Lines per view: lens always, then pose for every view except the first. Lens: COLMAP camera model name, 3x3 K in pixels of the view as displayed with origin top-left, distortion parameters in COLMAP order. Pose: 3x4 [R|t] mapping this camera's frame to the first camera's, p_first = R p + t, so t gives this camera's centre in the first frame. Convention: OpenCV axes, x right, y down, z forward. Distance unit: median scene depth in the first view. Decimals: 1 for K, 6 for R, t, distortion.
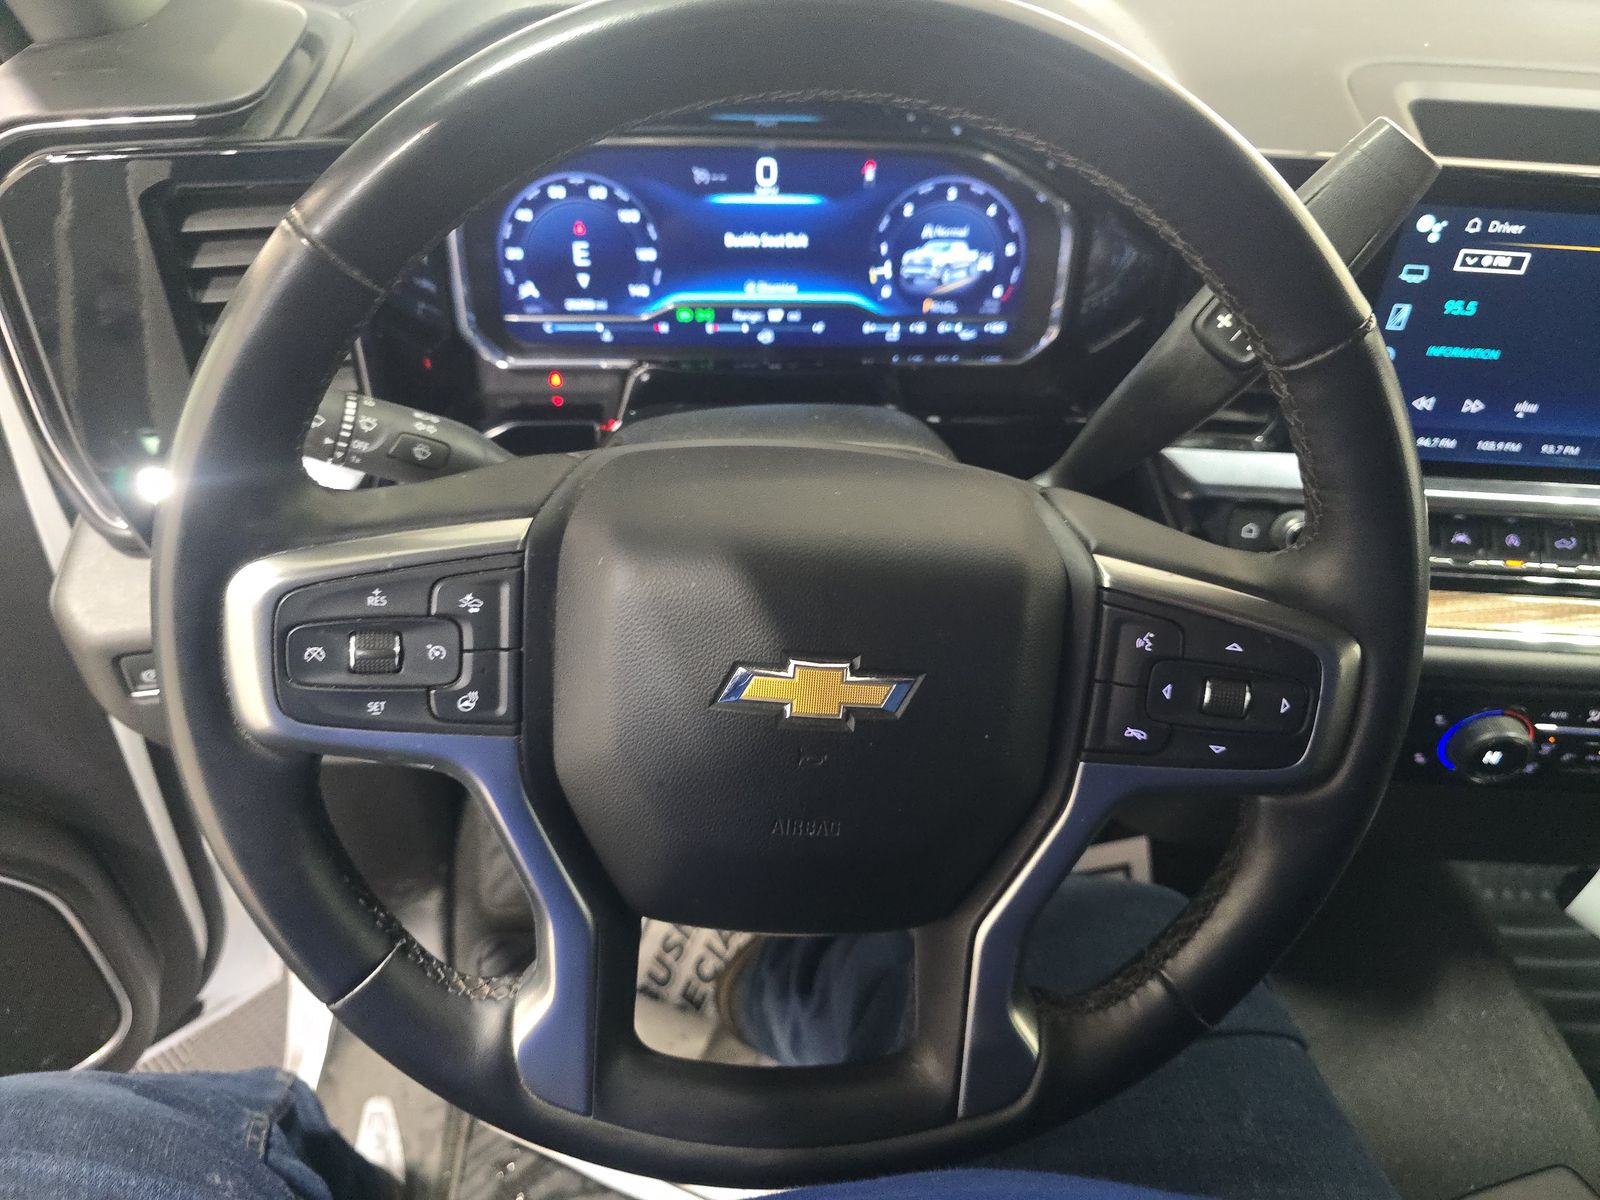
lens RADIAL K [[1073.9, 0, 813.3], [0, 1073.9, 609.4], [0, 0, 1]] dist [0.040711, -0.031994]
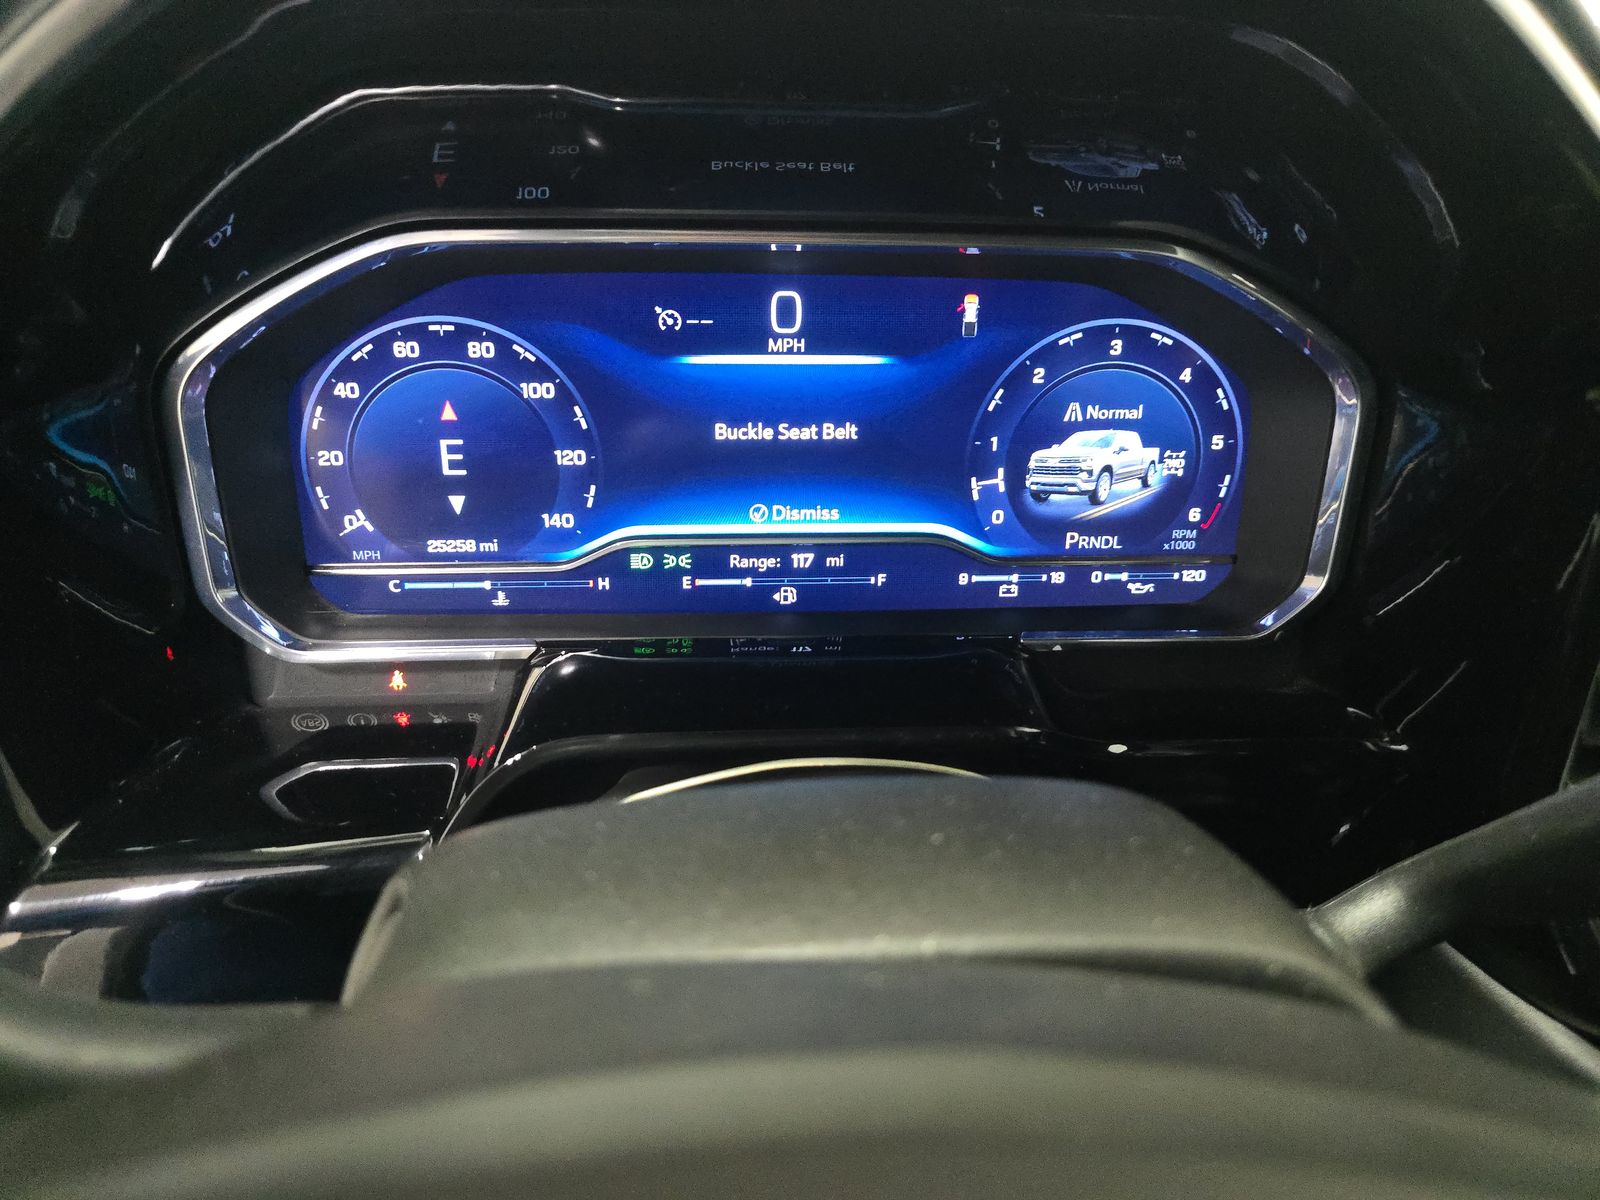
lens RADIAL K [[1073.9, 0, 813.3], [0, 1073.9, 609.4], [0, 0, 1]] dist [0.040711, -0.031994]
pose [[0.999815, -0.012692, -0.014483, -0.022167], [0.009089, 0.974056, -0.226123, -0.123349], [0.016977, 0.225949, 0.973991, 0.469968]]
